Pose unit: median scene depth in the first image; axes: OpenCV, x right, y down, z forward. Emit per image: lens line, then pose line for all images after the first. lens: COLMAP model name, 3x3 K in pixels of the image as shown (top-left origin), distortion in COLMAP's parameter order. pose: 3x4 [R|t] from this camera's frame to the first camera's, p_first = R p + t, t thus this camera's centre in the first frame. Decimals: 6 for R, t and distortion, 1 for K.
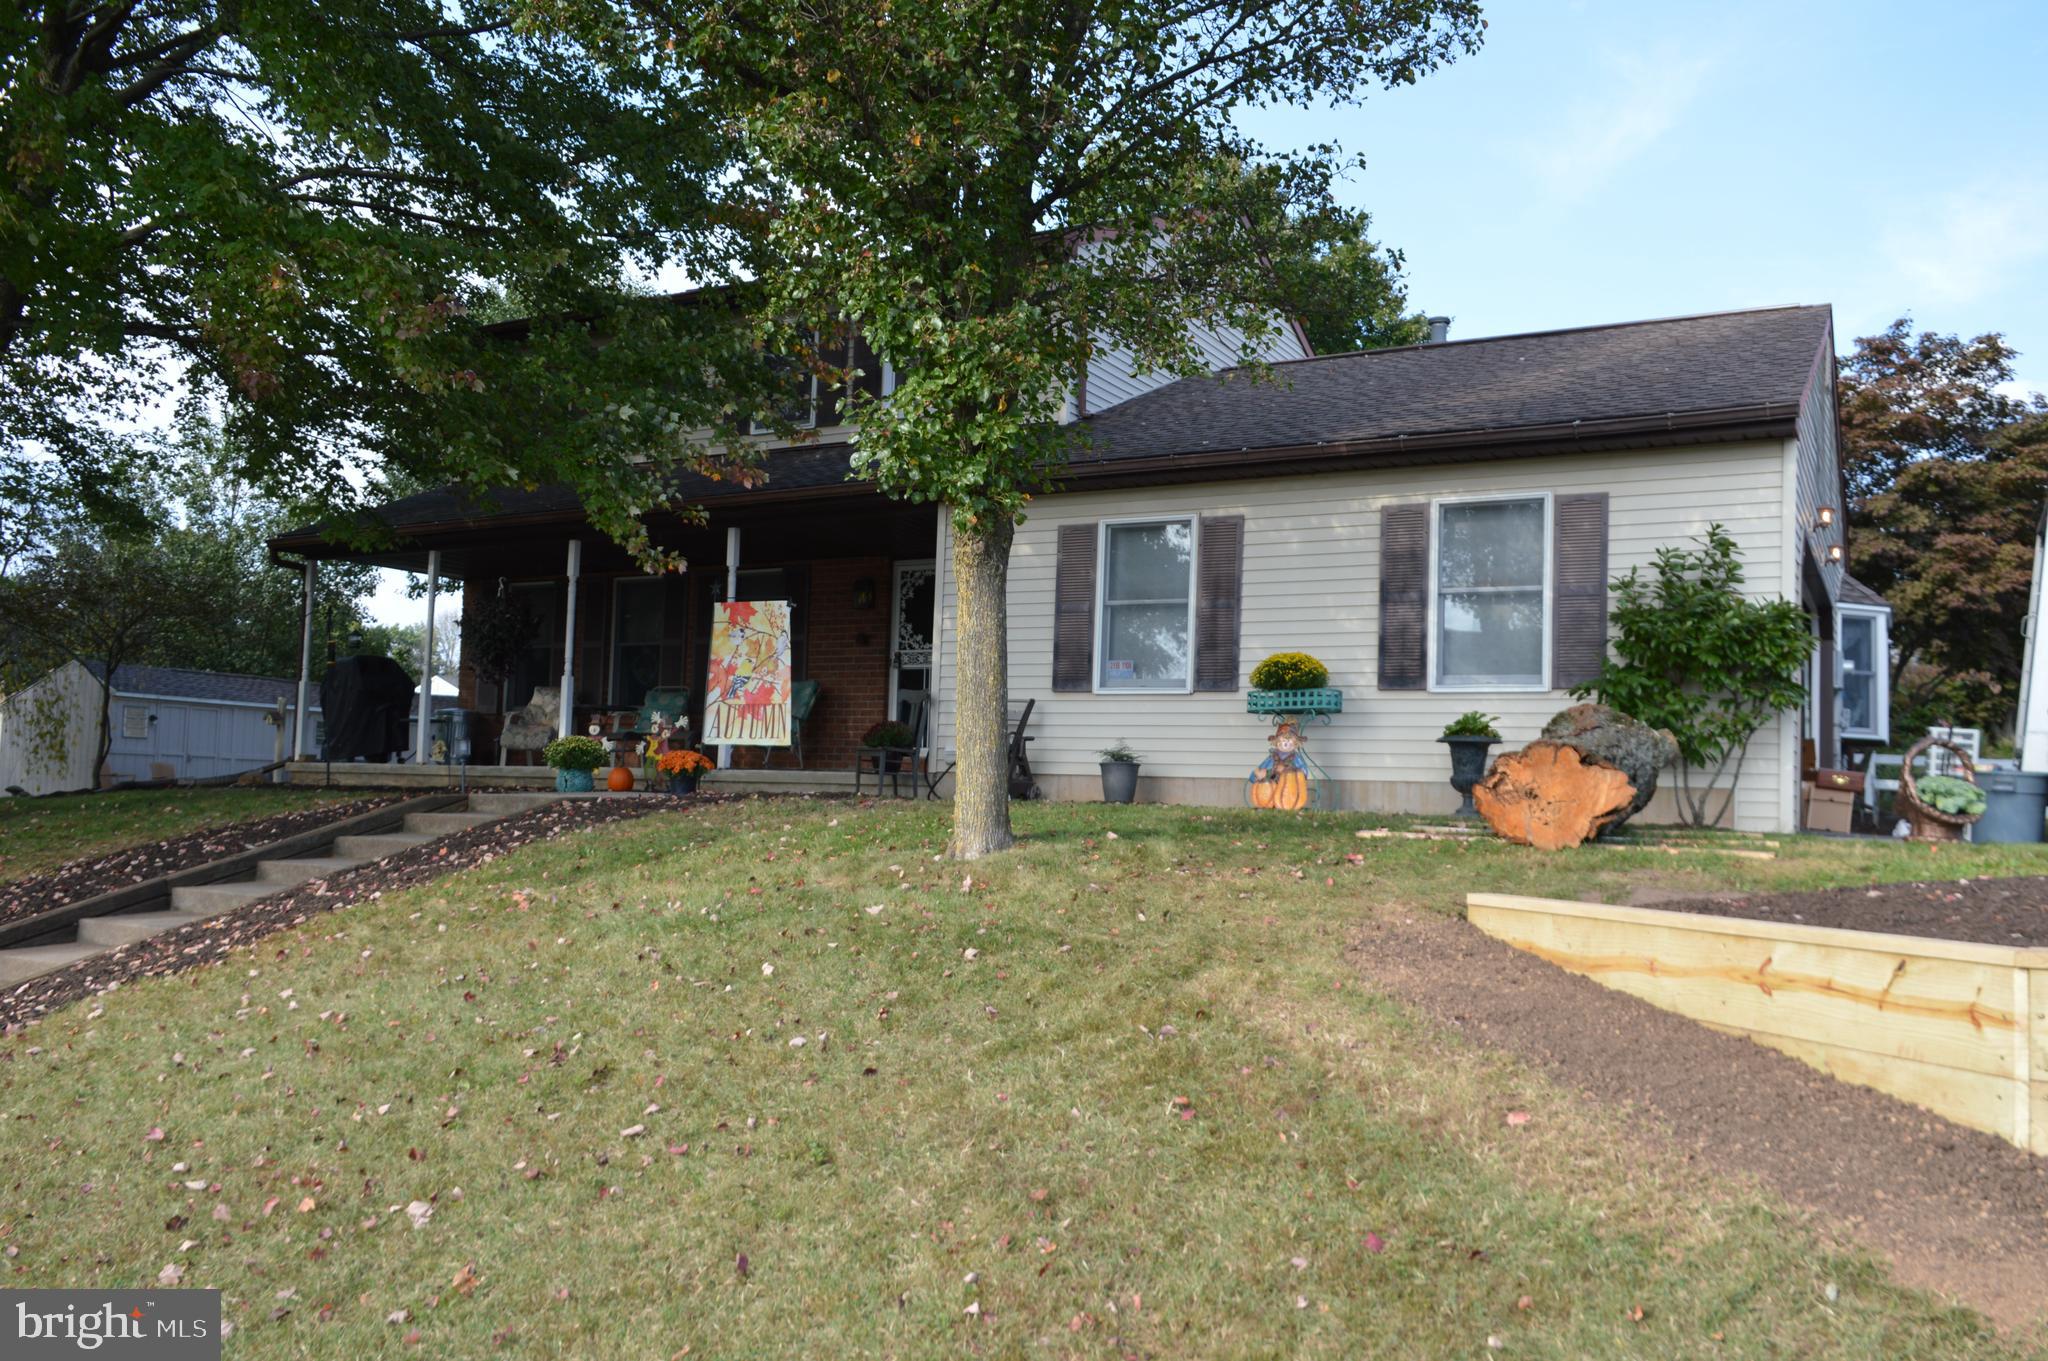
lens RADIAL K [[1623.3, 0, 1091.4], [0, 1623.3, 680.0], [0, 0, 1]] dist [-0.004285, -0.003435]
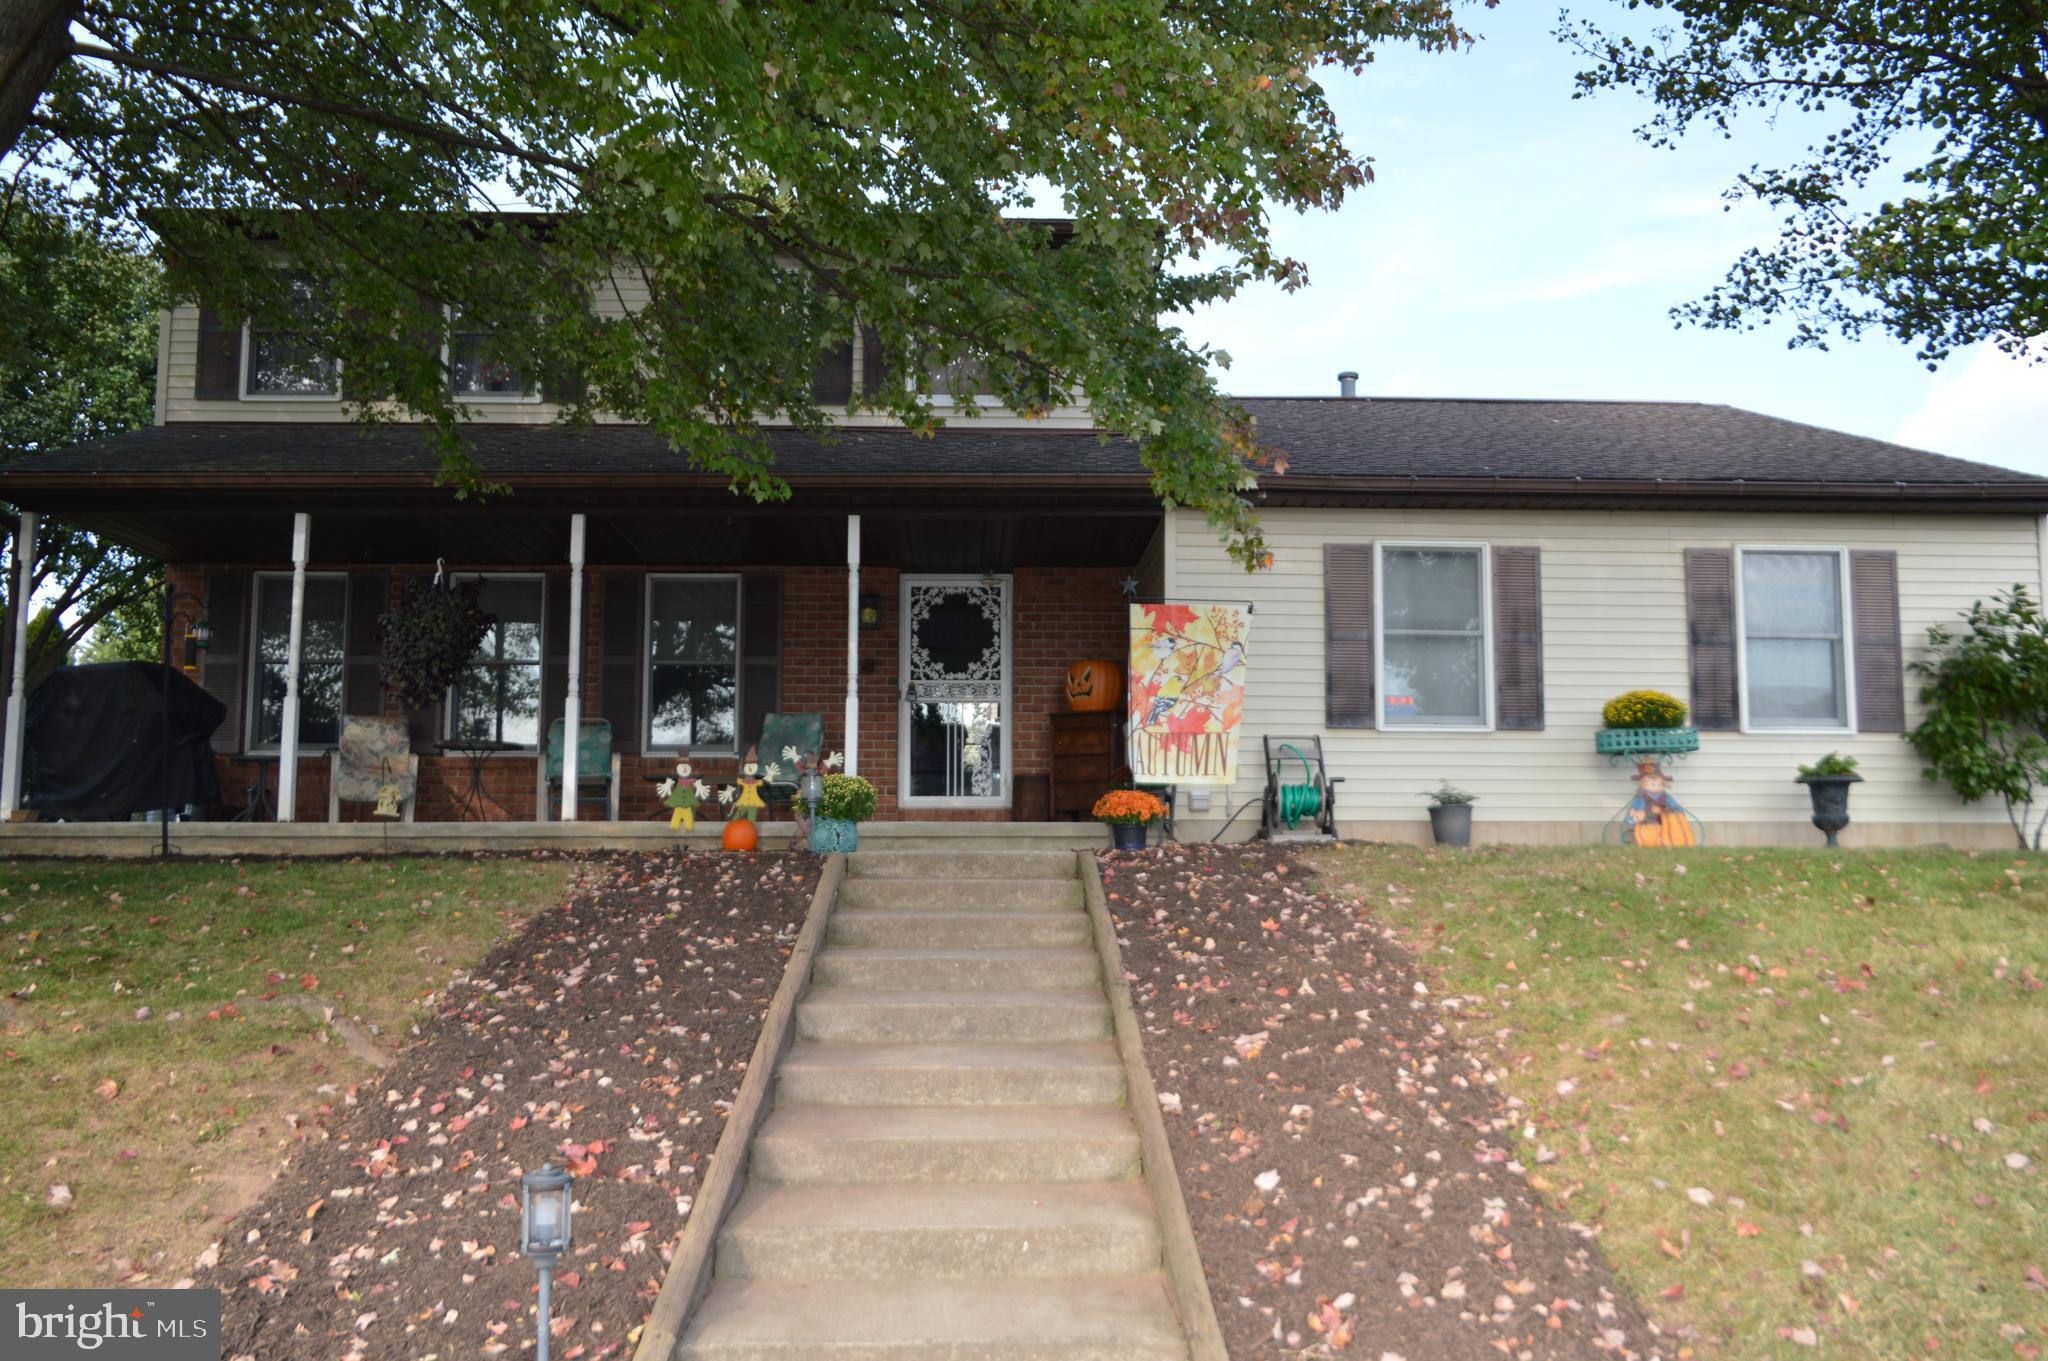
lens RADIAL K [[1623.3, 0, 1091.4], [0, 1623.3, 680.0], [0, 0, 1]] dist [-0.004285, -0.003435]
pose [[0.861150, 0.036216, 0.507060, -0.643807], [-0.014648, 0.998813, -0.046462, 0.026220], [-0.508140, 0.032583, 0.860658, 0.328899]]
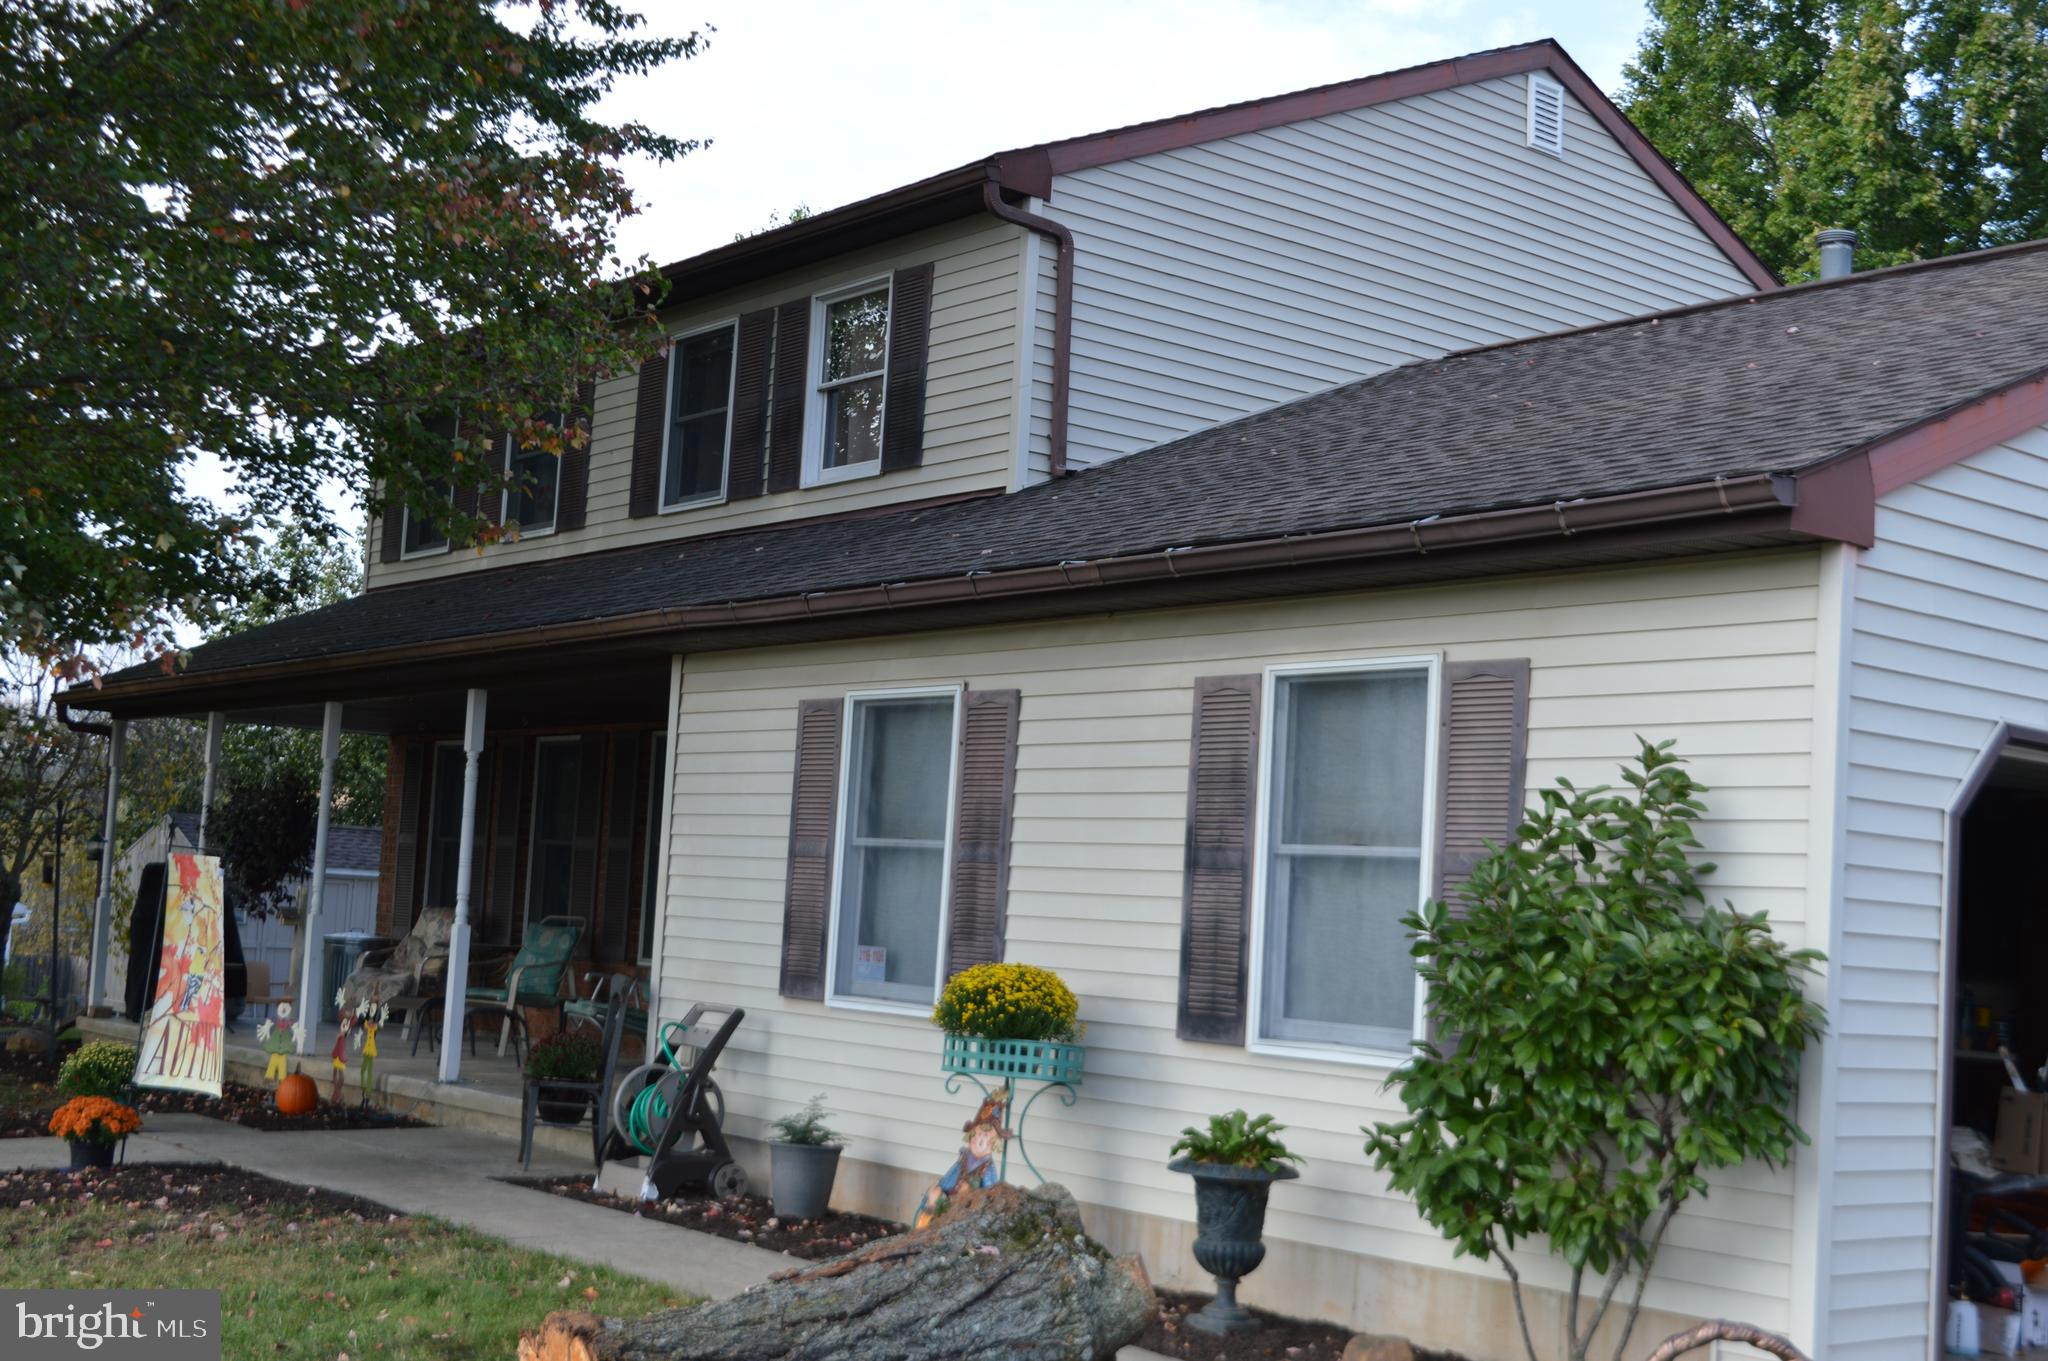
lens RADIAL K [[2601.4, 0, 1024.0], [0, 2601.4, 680.5], [0, 0, 1]] dist [-0.018511, -0.018268]
pose [[0.910571, -0.016227, -0.413034, 0.470790], [0.003606, 0.999503, -0.031317, -0.081012], [0.413337, 0.027027, 0.910177, 0.231413]]
